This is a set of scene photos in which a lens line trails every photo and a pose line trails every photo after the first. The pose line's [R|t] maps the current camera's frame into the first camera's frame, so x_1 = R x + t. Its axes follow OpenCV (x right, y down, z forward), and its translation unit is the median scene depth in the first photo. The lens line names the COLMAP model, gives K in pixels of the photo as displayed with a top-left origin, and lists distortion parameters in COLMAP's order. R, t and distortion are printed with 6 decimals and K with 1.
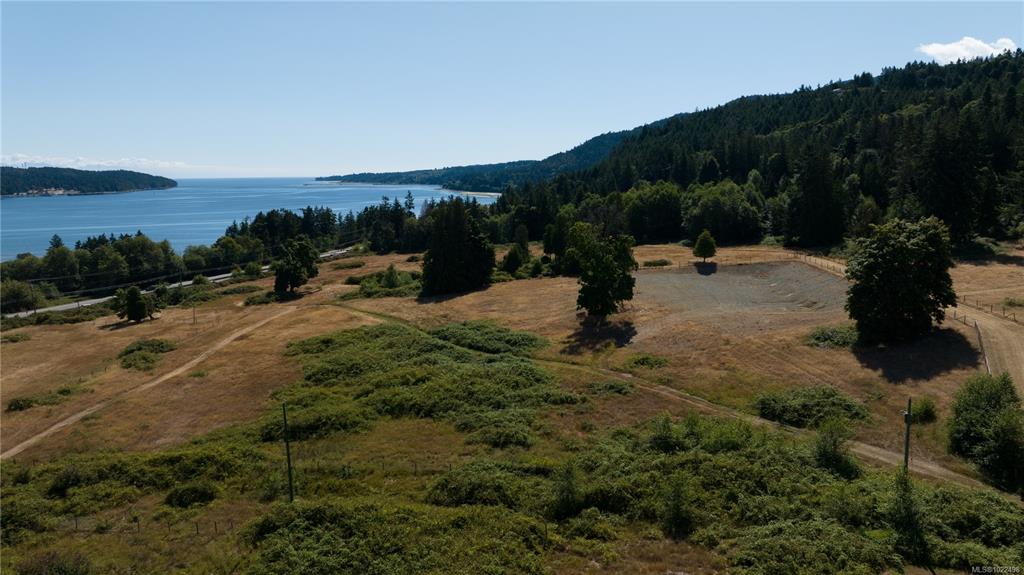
lens RADIAL K [[741.6, 0, 512.0], [0, 741.6, 287.5], [0, 0, 1]] dist [-0.025609, 0.048712]
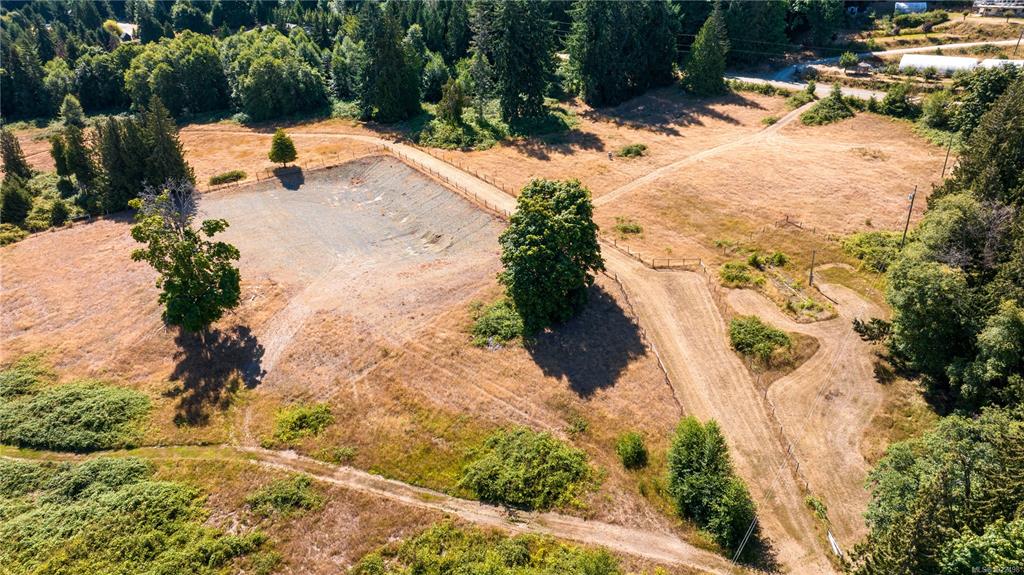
lens RADIAL K [[741.6, 0, 512.0], [0, 741.6, 287.5], [0, 0, 1]] dist [-0.025609, 0.048712]
pose [[0.806849, -0.263329, 0.528822, -0.012166], [0.091078, 0.939904, 0.329067, -0.169122], [-0.583695, -0.217343, 0.782344, 0.178183]]
